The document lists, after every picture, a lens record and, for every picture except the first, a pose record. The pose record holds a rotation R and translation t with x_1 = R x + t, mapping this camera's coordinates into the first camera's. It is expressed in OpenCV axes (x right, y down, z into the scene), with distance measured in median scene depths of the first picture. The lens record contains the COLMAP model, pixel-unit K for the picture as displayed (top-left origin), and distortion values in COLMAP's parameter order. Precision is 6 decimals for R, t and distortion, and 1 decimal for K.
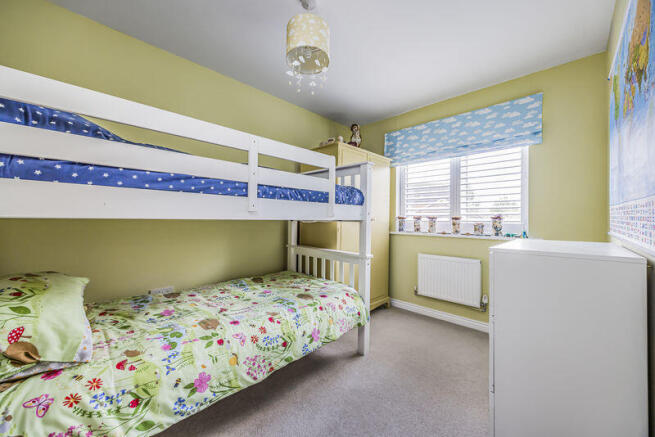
lens RADIAL K [[254.6, 0, 326.9], [0, 254.6, 217.0], [0, 0, 1]] dist [0.005593, -0.001063]
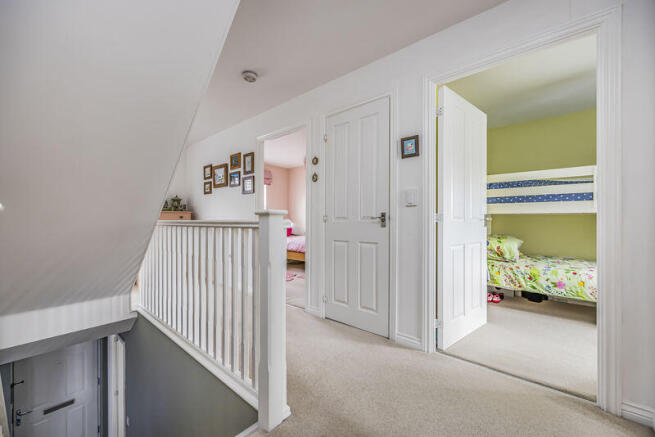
lens RADIAL K [[254.6, 0, 326.3], [0, 254.6, 219.6], [0, 0, 1]] dist [0.005593, -0.001063]
pose [[0.079558, -0.005821, -0.996813, 1.880062], [-0.002992, 0.999977, -0.006078, 0.096388], [0.996826, 0.003466, 0.079538, -1.467439]]
